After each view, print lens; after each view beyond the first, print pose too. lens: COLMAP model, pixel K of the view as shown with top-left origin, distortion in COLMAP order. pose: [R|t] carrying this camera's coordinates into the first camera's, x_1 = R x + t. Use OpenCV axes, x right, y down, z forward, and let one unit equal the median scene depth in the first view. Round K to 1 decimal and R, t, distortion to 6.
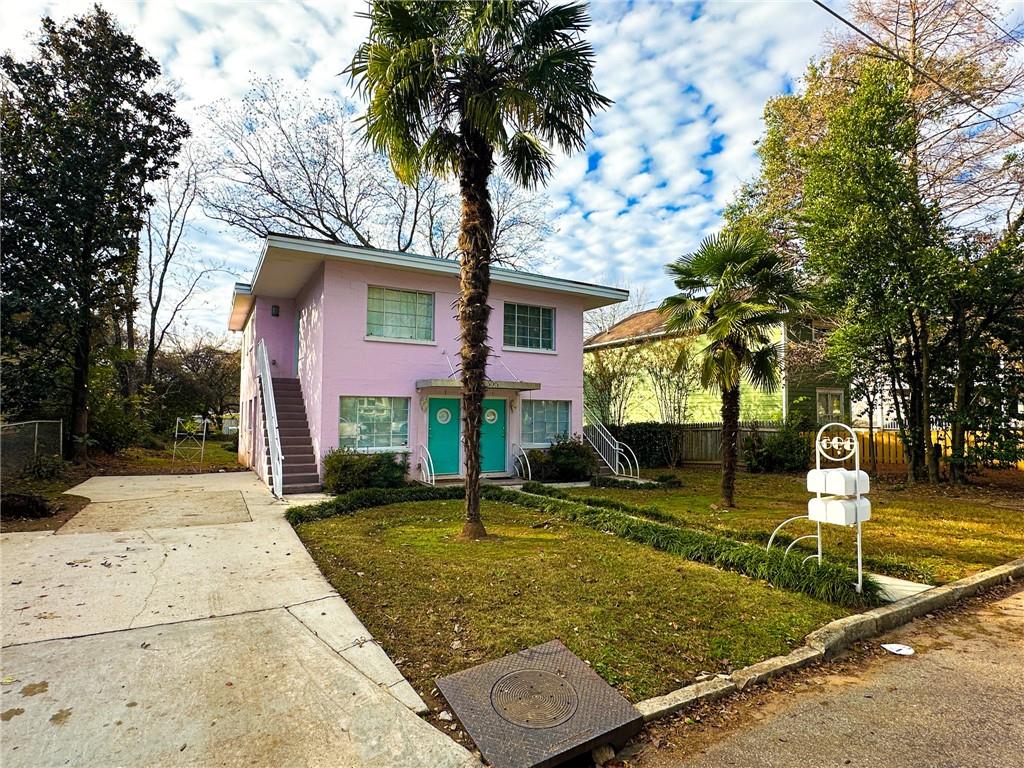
lens RADIAL K [[539.1, 0, 512.0], [0, 539.1, 384.0], [0, 0, 1]] dist [-0.001353, -0.001271]
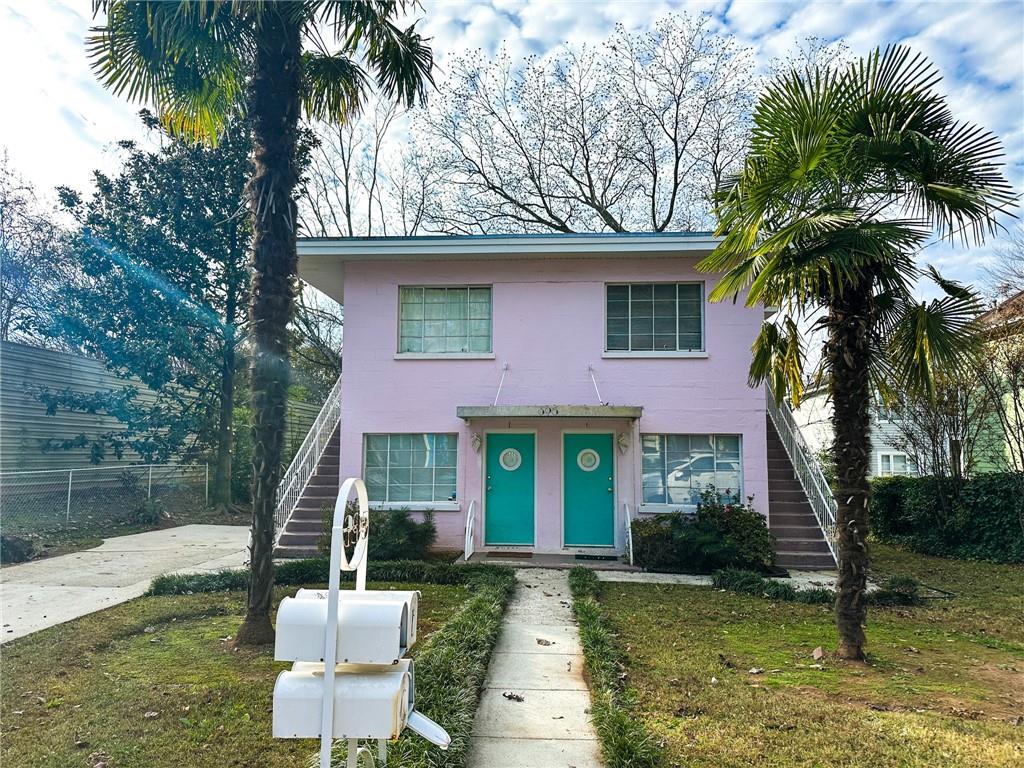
lens RADIAL K [[718.0, 0, 512.4], [0, 718.0, 387.5], [0, 0, 1]] dist [0.087076, -0.106530]
pose [[0.828660, -0.054322, -0.557110, 0.828459], [0.031587, 0.998232, -0.050352, 0.028812], [0.558860, 0.024127, 0.828911, 0.496244]]
